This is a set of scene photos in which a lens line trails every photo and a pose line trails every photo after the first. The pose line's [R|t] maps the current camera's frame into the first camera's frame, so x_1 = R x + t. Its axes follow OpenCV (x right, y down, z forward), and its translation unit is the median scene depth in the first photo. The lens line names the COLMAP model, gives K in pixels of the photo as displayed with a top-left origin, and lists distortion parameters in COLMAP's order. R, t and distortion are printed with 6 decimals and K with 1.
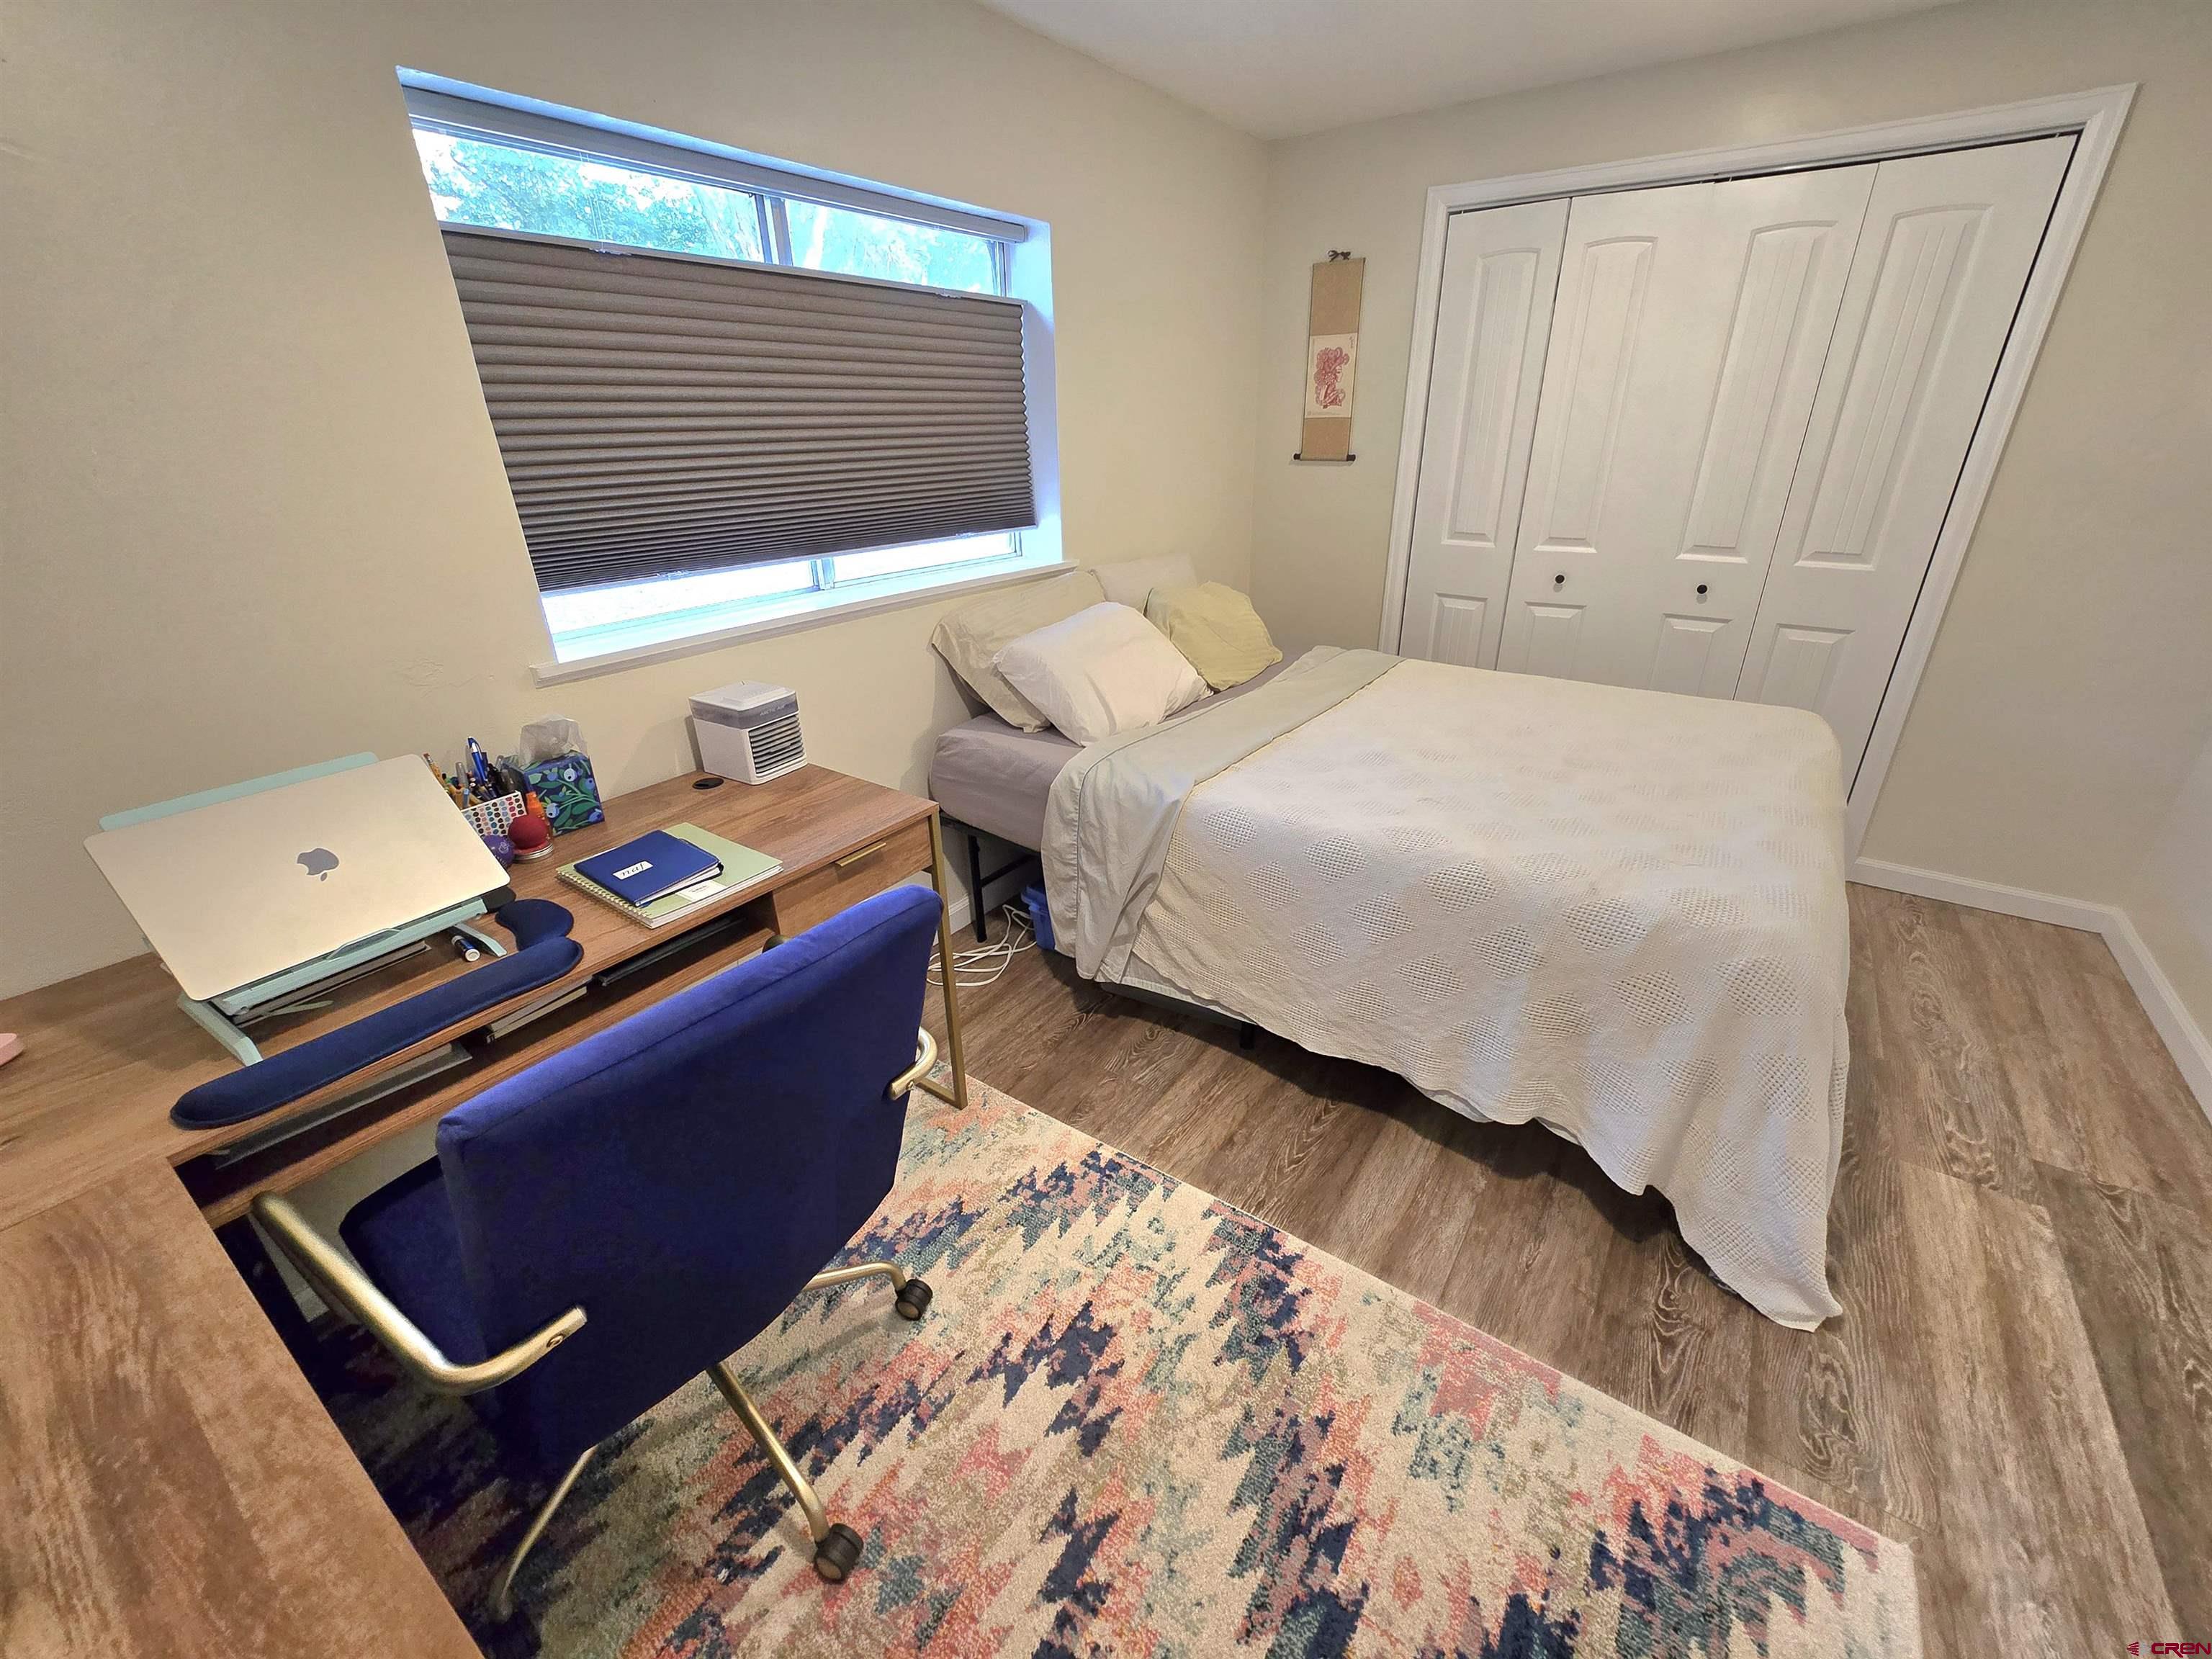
lens RADIAL K [[901.7, 0, 1107.9], [0, 901.7, 830.6], [0, 0, 1]] dist [-0.002284, 0.000178]
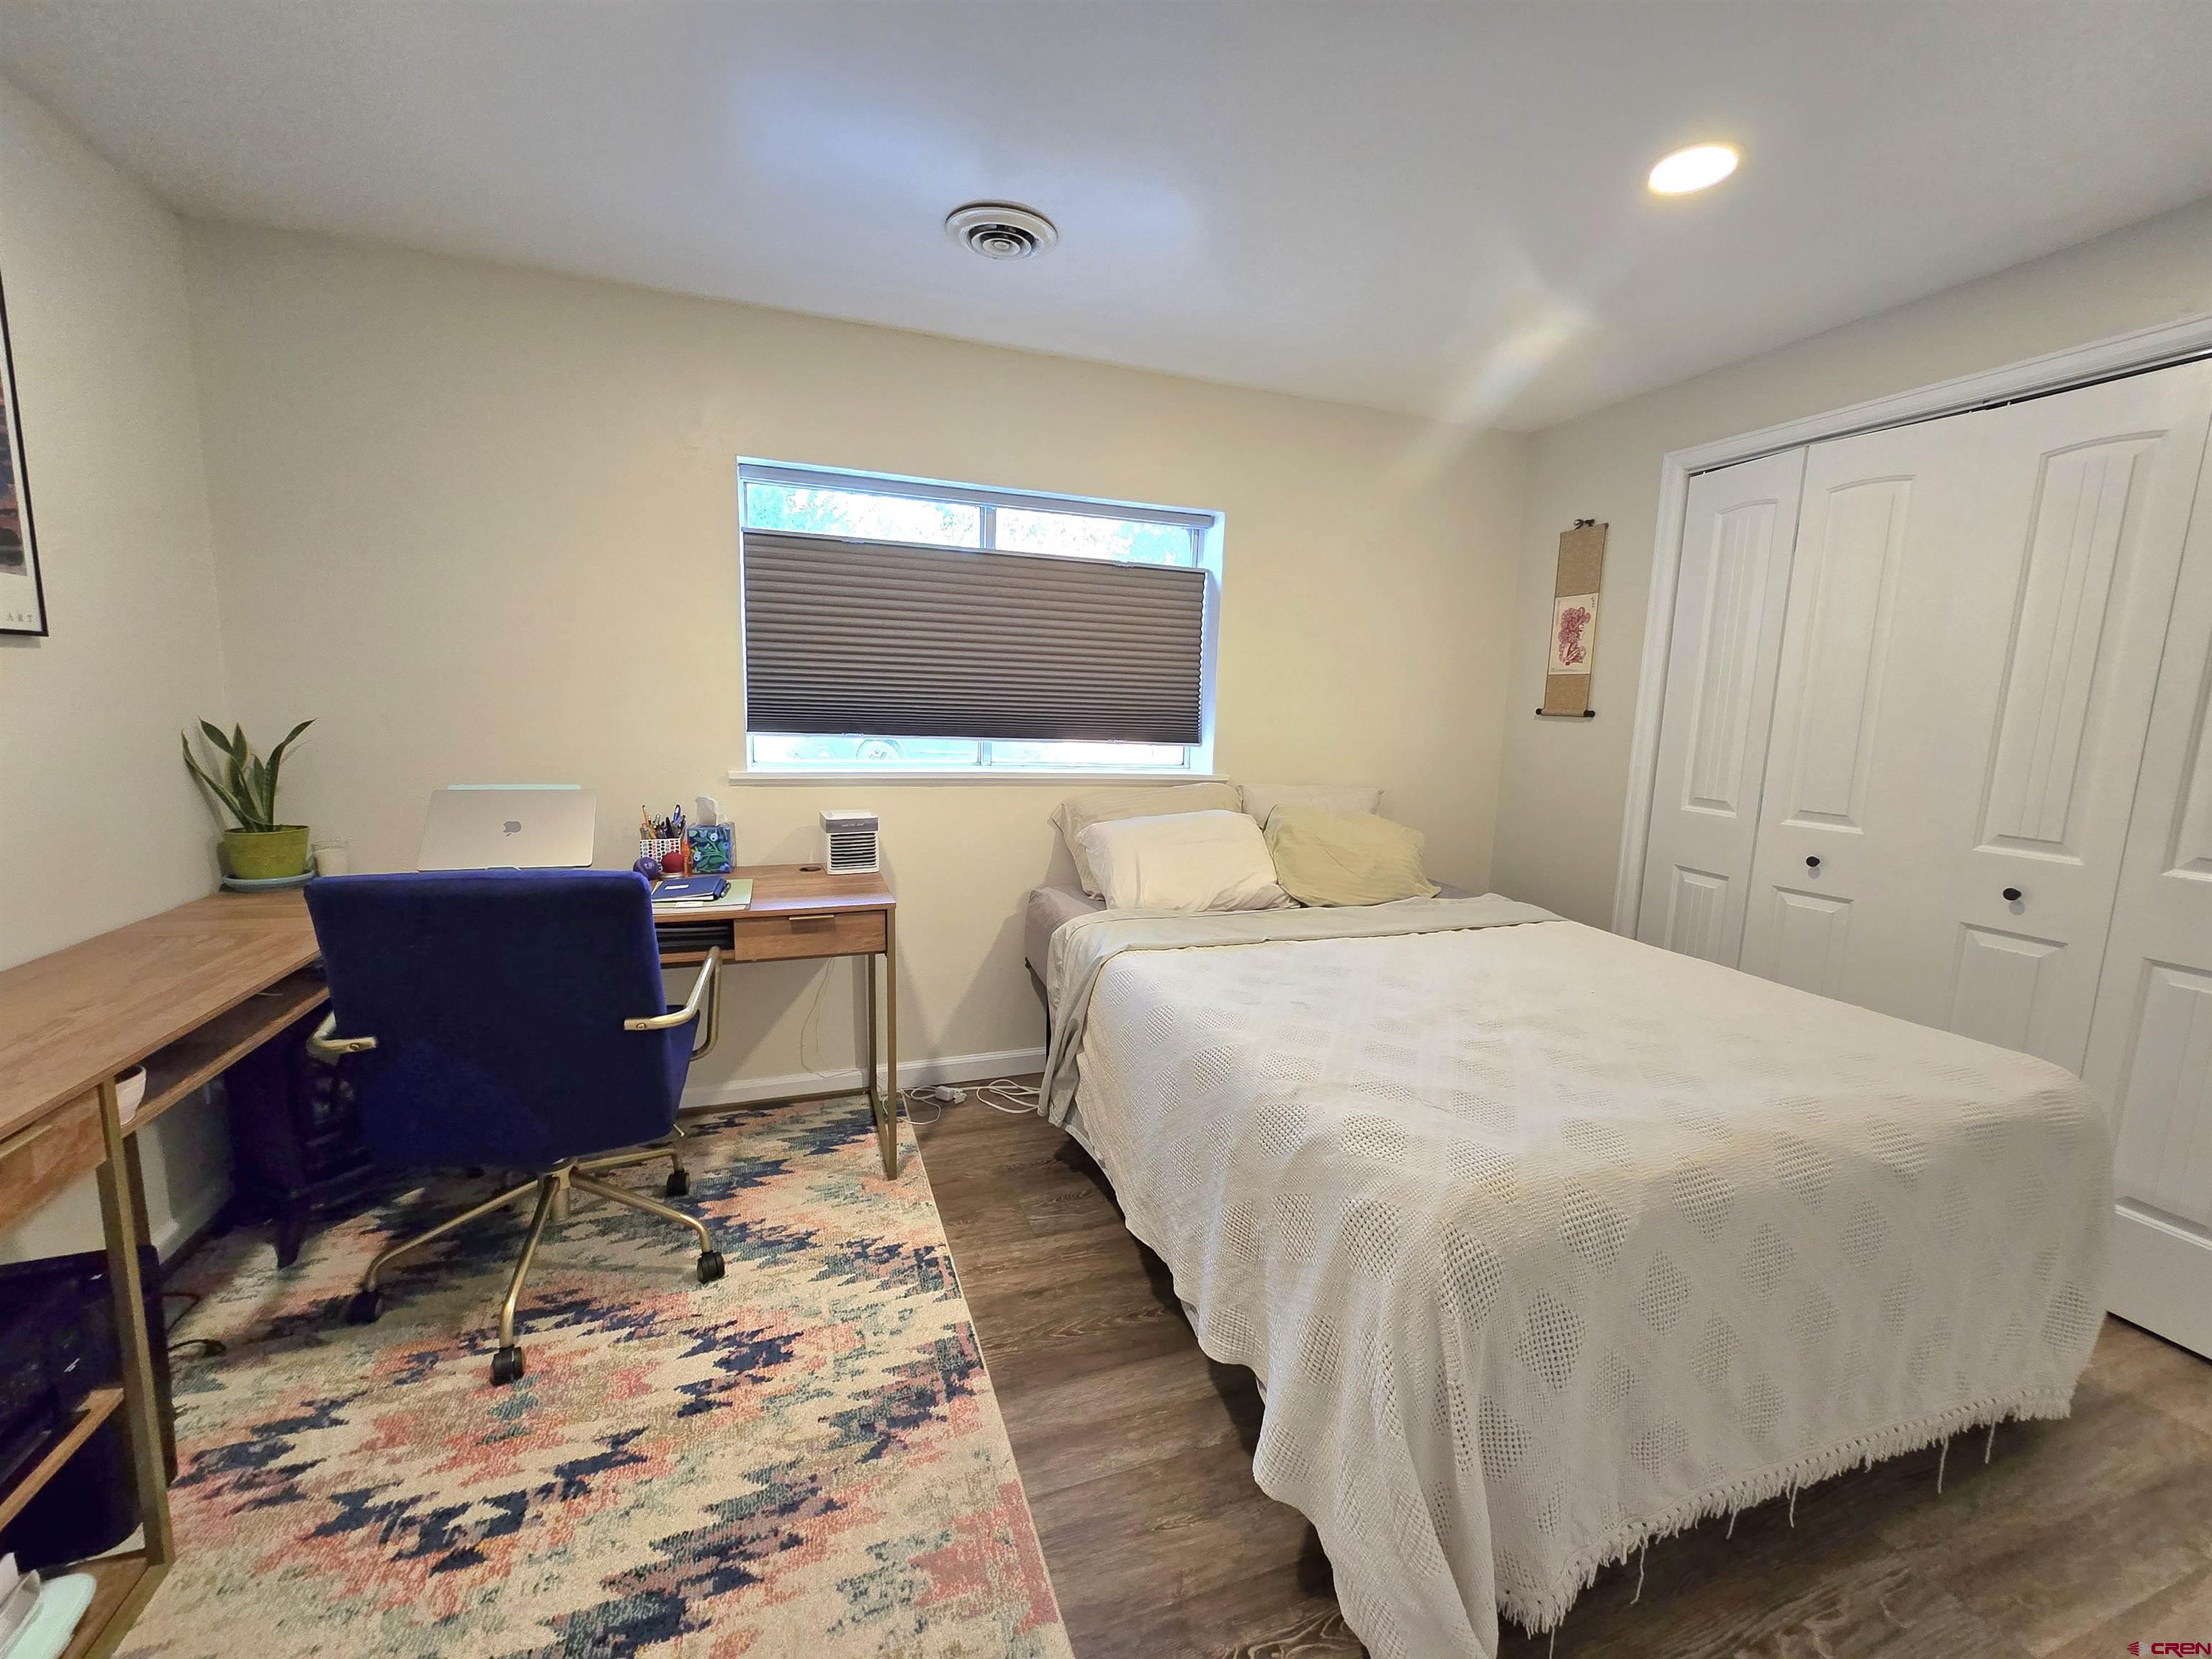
lens RADIAL K [[901.7, 0, 1108.0], [0, 901.7, 833.1], [0, 0, 1]] dist [-0.002284, 0.000178]
pose [[0.817440, 0.125128, -0.562259, 0.839053], [-0.278981, 0.939997, -0.196405, 0.048264], [0.503946, 0.317408, 0.803300, 0.086668]]
